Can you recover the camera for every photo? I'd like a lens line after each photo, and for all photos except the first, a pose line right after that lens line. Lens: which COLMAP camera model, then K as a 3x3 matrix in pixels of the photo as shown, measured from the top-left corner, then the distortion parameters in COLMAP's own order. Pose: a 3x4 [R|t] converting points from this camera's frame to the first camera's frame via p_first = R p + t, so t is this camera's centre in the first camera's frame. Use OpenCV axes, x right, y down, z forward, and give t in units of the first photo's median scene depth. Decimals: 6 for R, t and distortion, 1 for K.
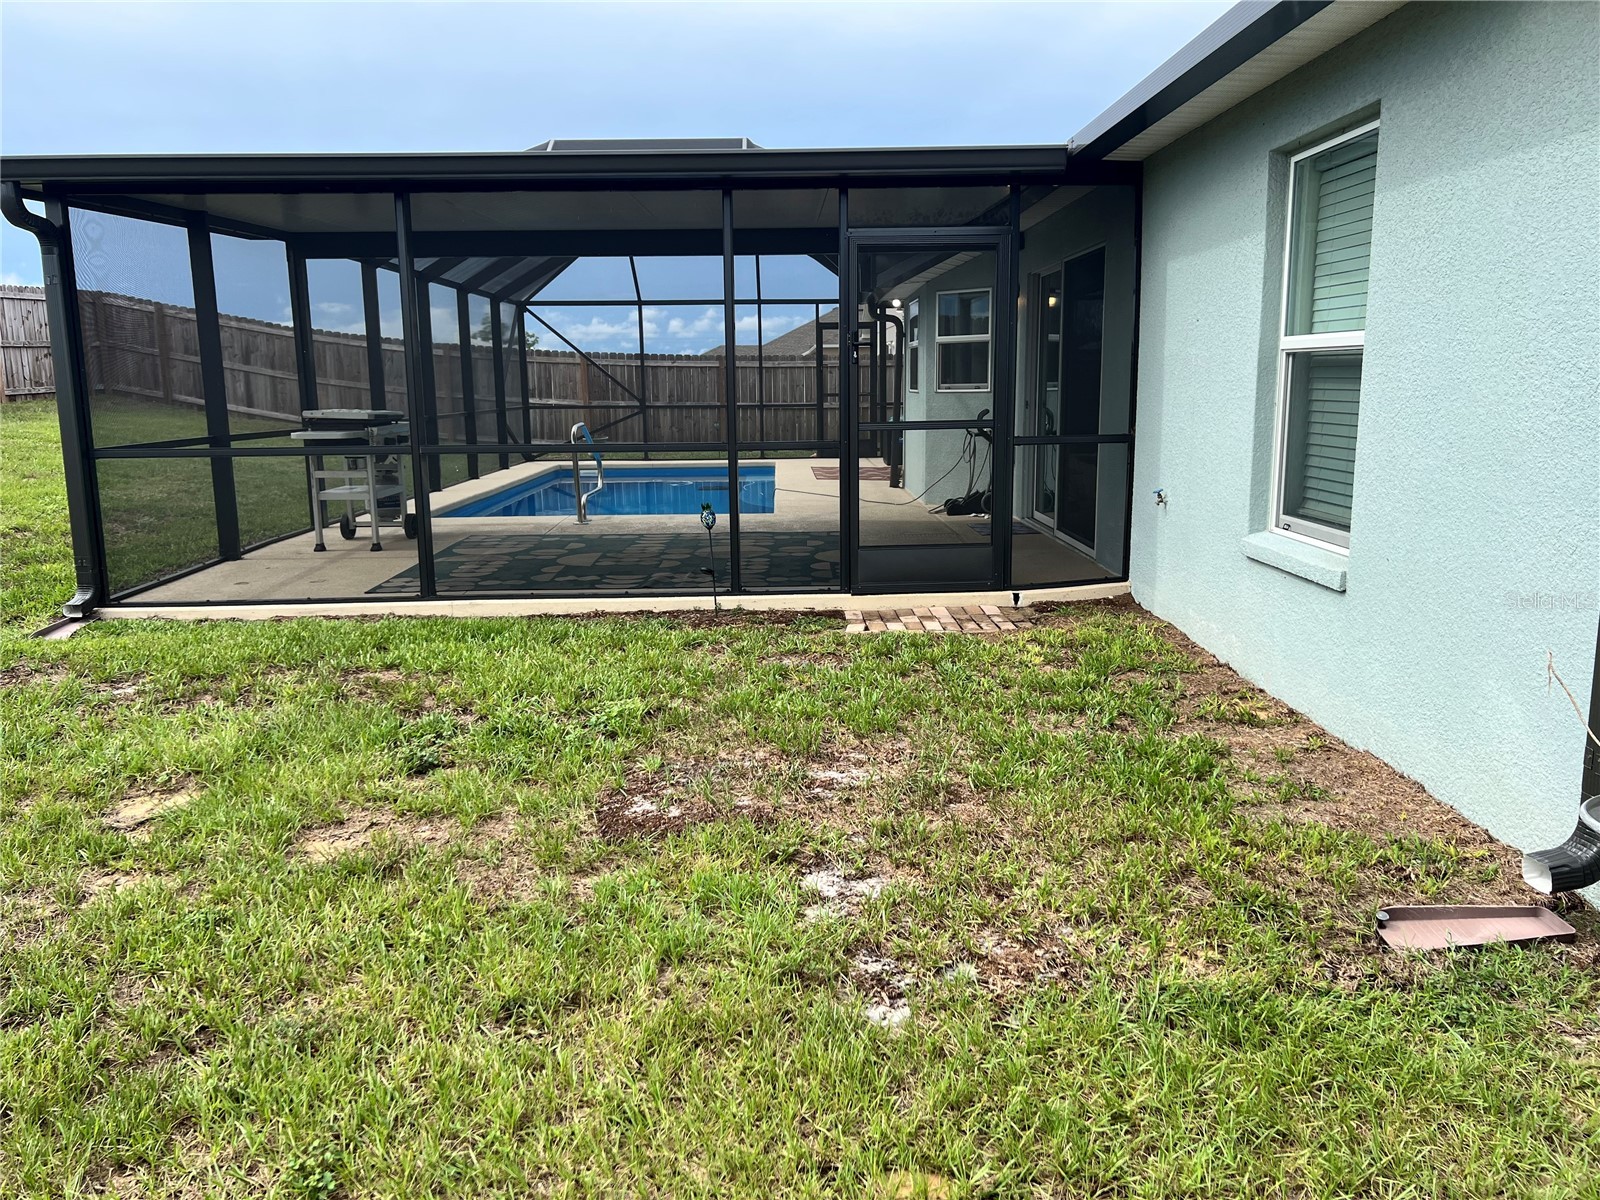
lens RADIAL K [[1205.0, 0, 803.5], [0, 1205.0, 579.7], [0, 0, 1]] dist [0.074345, -0.090599]
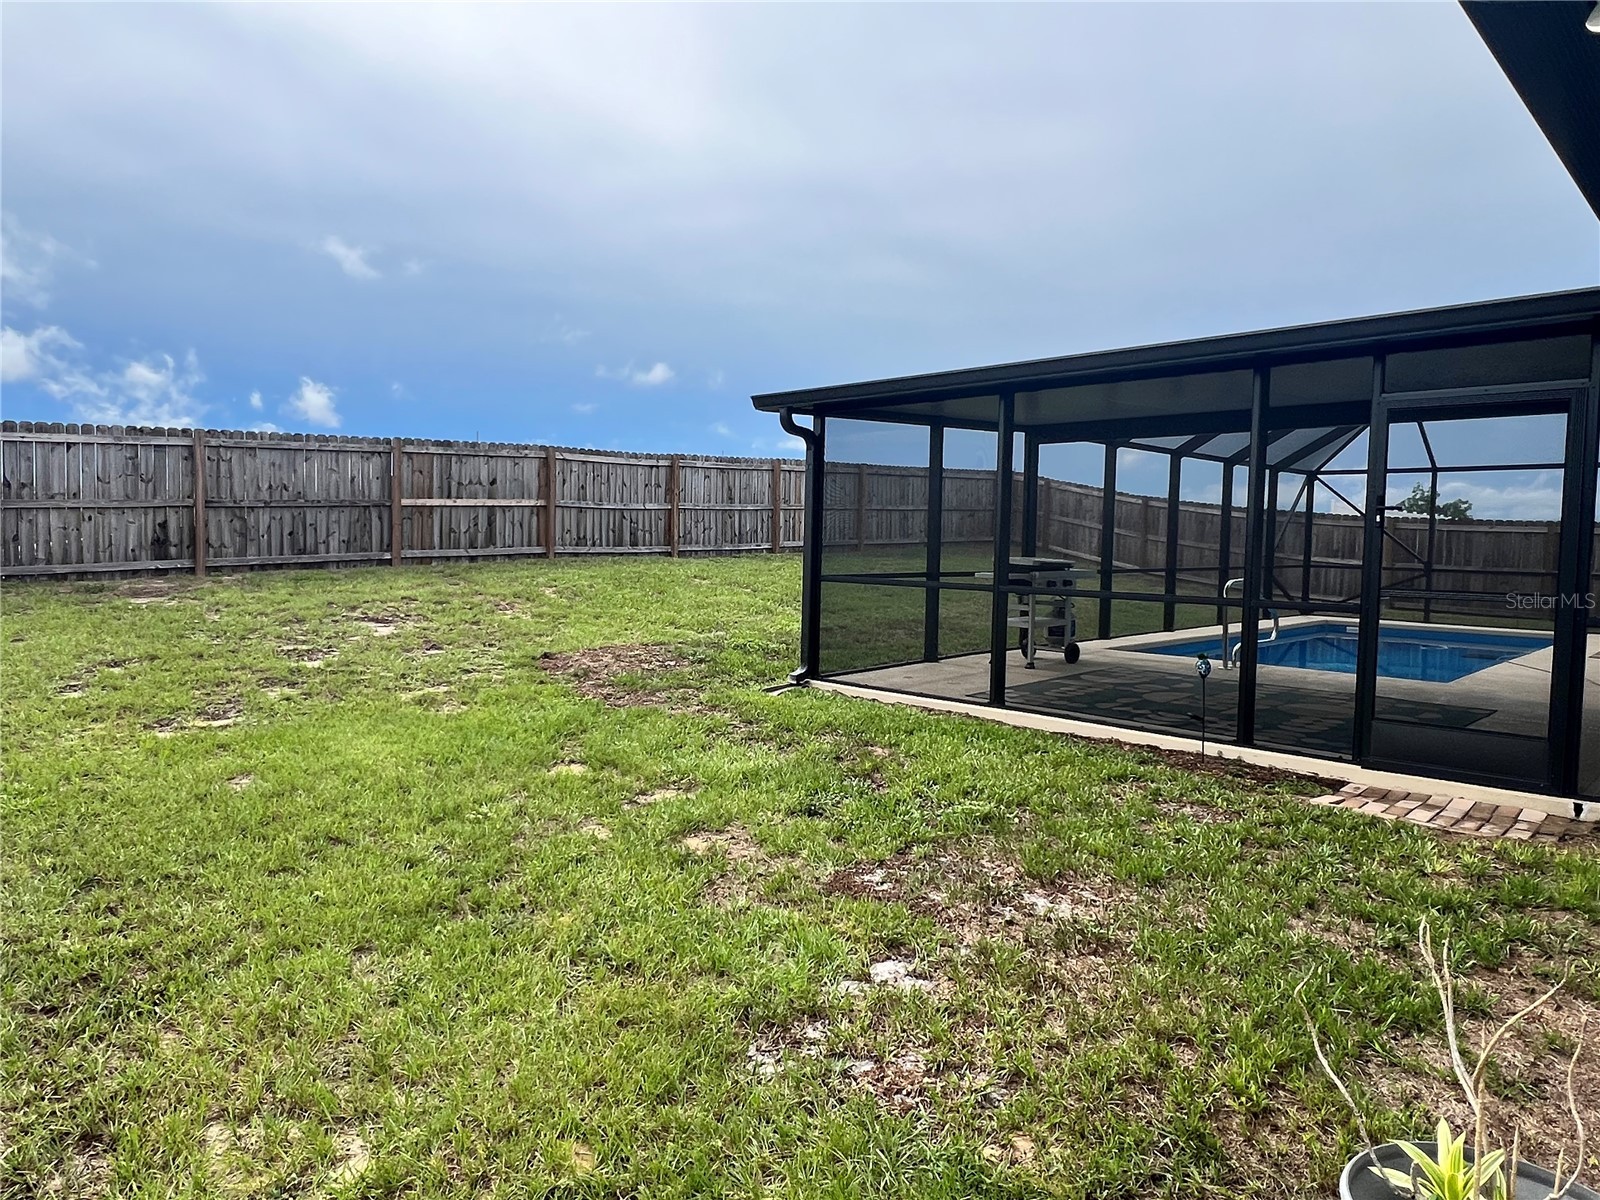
lens RADIAL K [[1016.7, 0, 791.8], [0, 1016.7, 602.1], [0, 0, 1]] dist [0.003271, -0.012930]
pose [[0.683728, 0.073133, -0.726063, 0.121560], [-0.145351, 0.988677, -0.037291, -0.008471], [0.715115, 0.131031, 0.686616, 0.044622]]
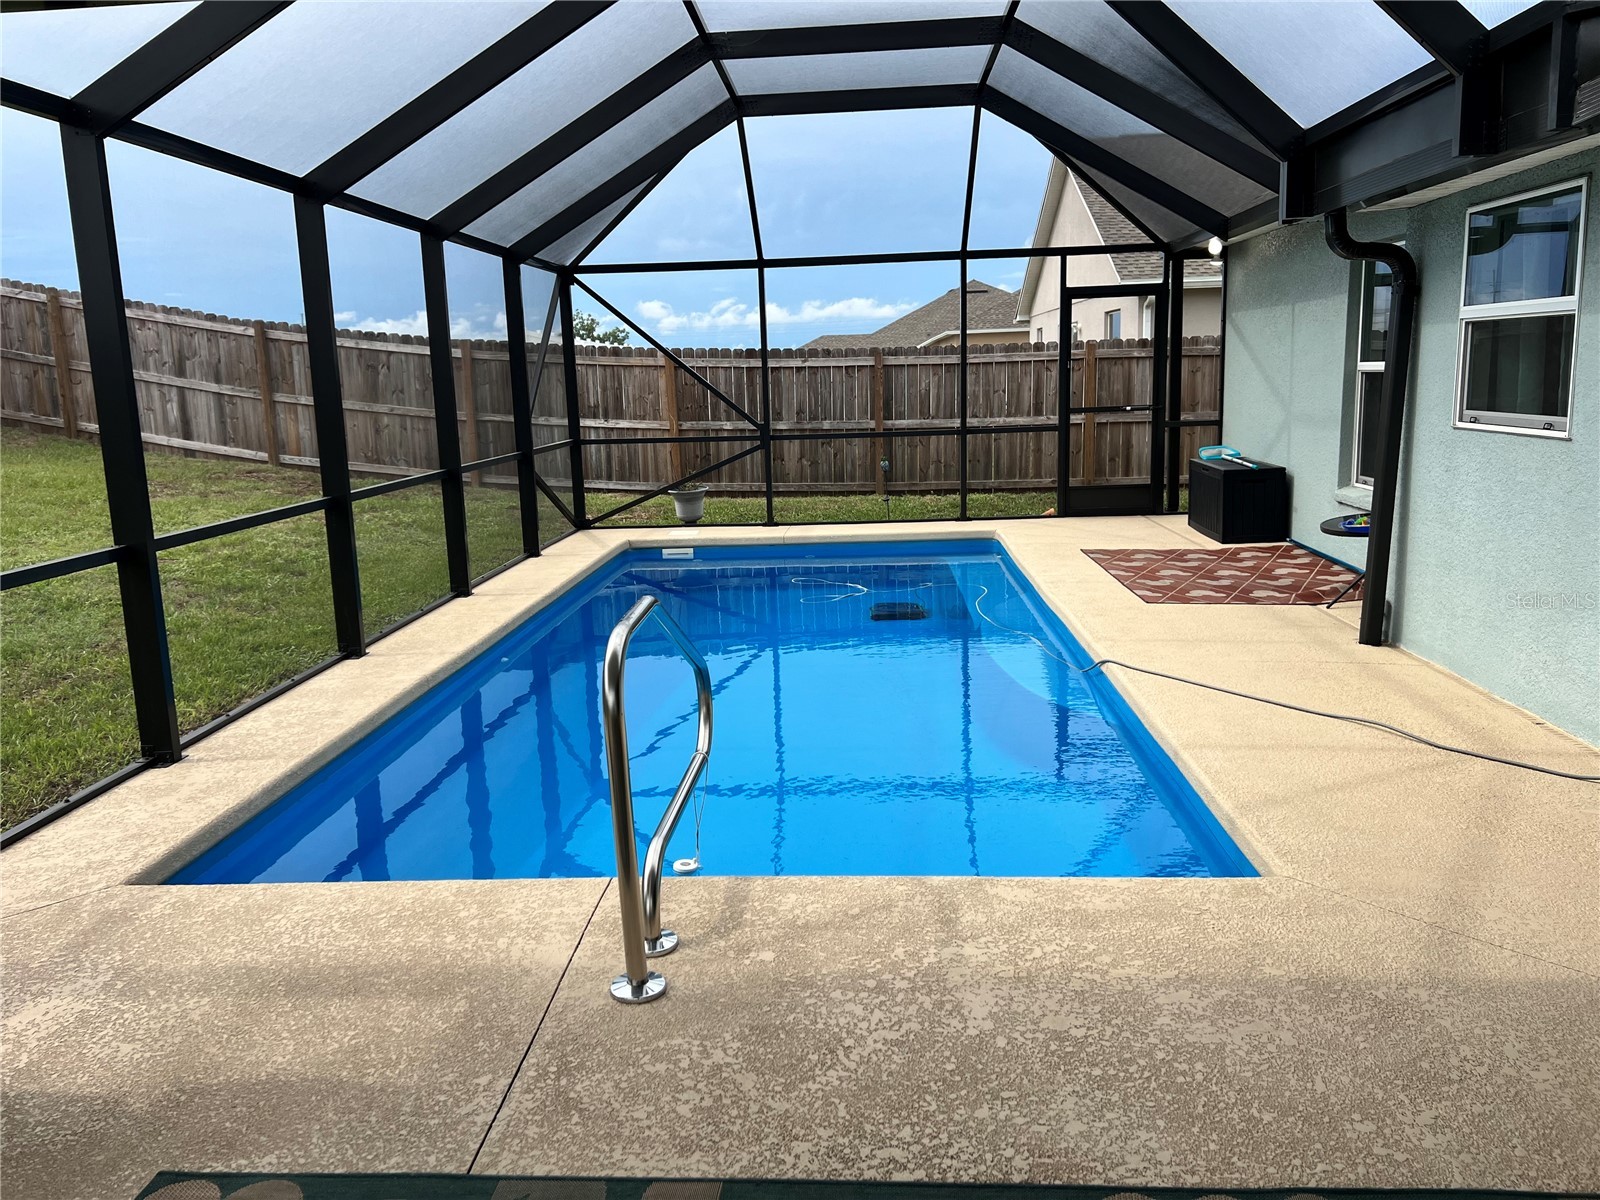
lens RADIAL K [[1205.0, 0, 788.2], [0, 1205.0, 598.2], [0, 0, 1]] dist [0.074345, -0.090599]
pose [[0.995983, -0.001529, -0.089524, -0.067480], [0.003494, 0.999756, 0.021793, -0.076083], [0.089469, -0.022018, 0.995746, 0.400111]]
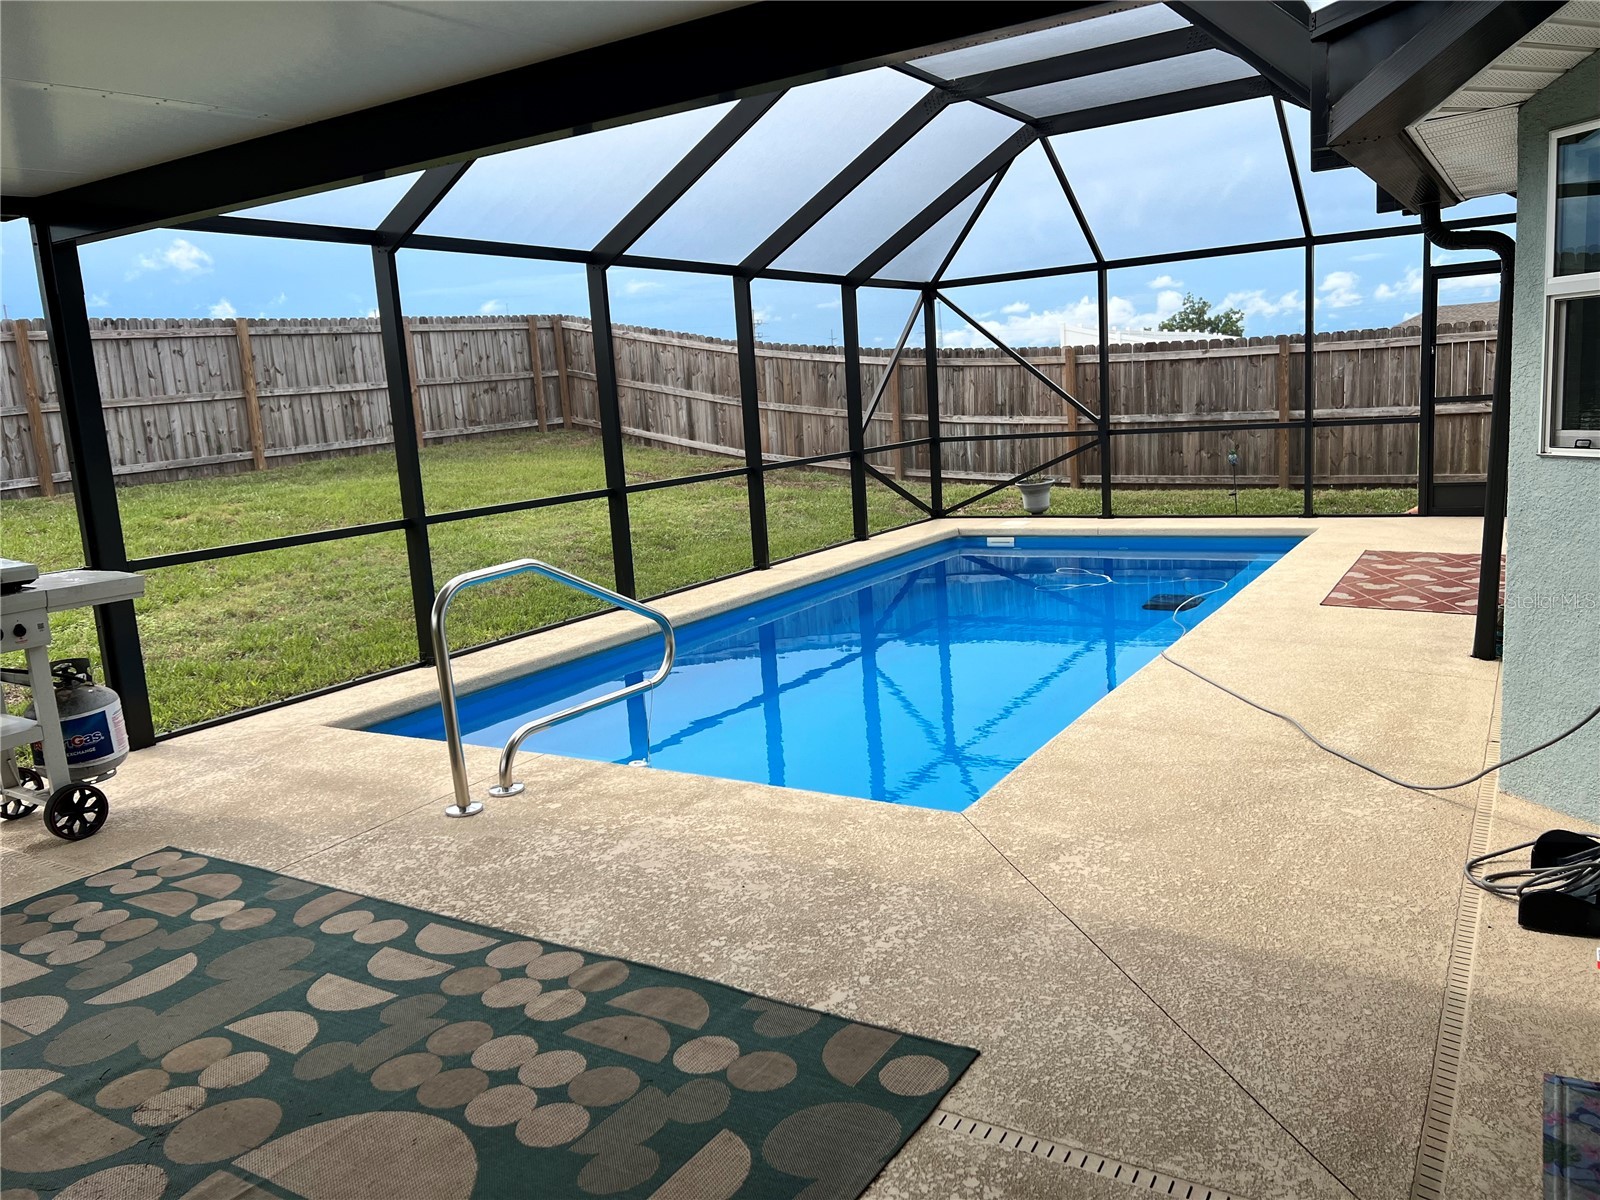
lens RADIAL K [[1205.0, 0, 796.8], [0, 1205.0, 599.1], [0, 0, 1]] dist [0.074345, -0.090599]
pose [[0.832517, 0.053116, -0.551448, 0.086770], [-0.037264, 0.998508, 0.039920, -0.076397], [0.552746, -0.012685, 0.833254, 0.389023]]
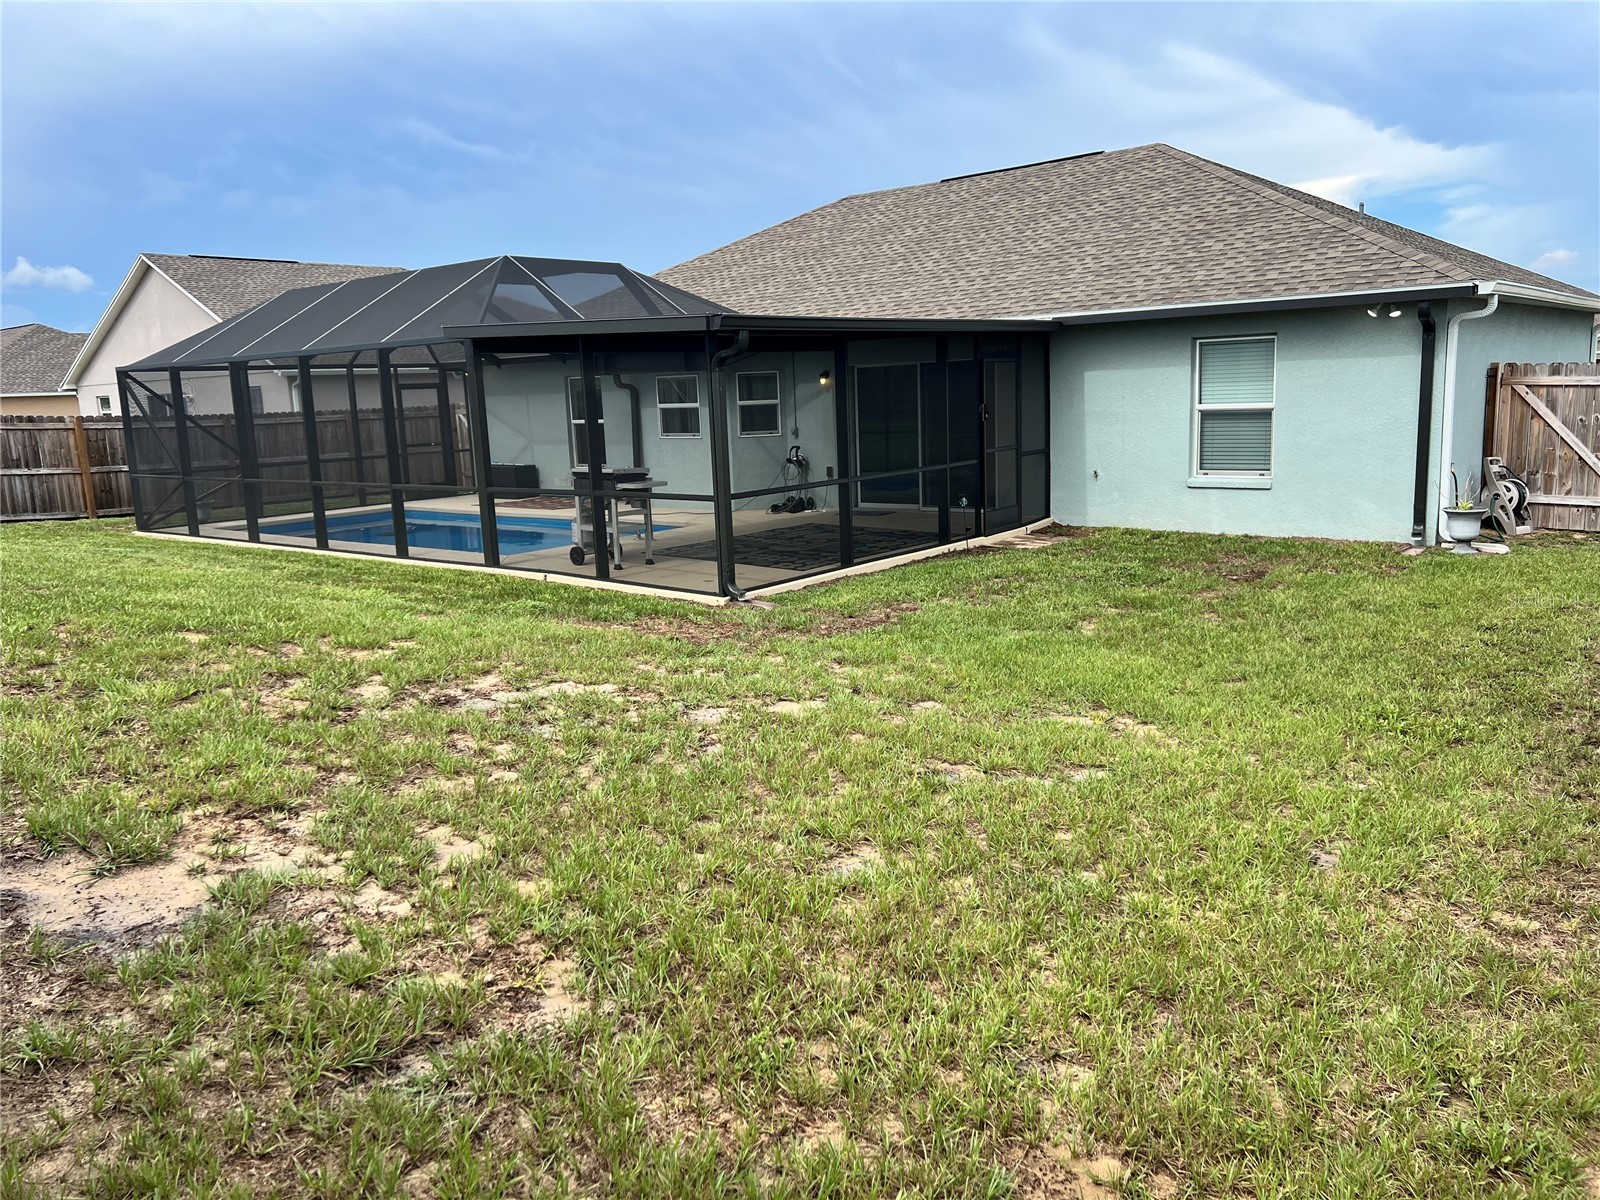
lens RADIAL K [[1205.0, 0, 809.7], [0, 1205.0, 601.2], [0, 0, 1]] dist [0.074345, -0.090599]
pose [[0.661085, -0.146112, 0.735947, -0.598662], [0.156115, 0.986175, 0.055557, -0.013278], [-0.733891, 0.078165, 0.674756, -0.045635]]
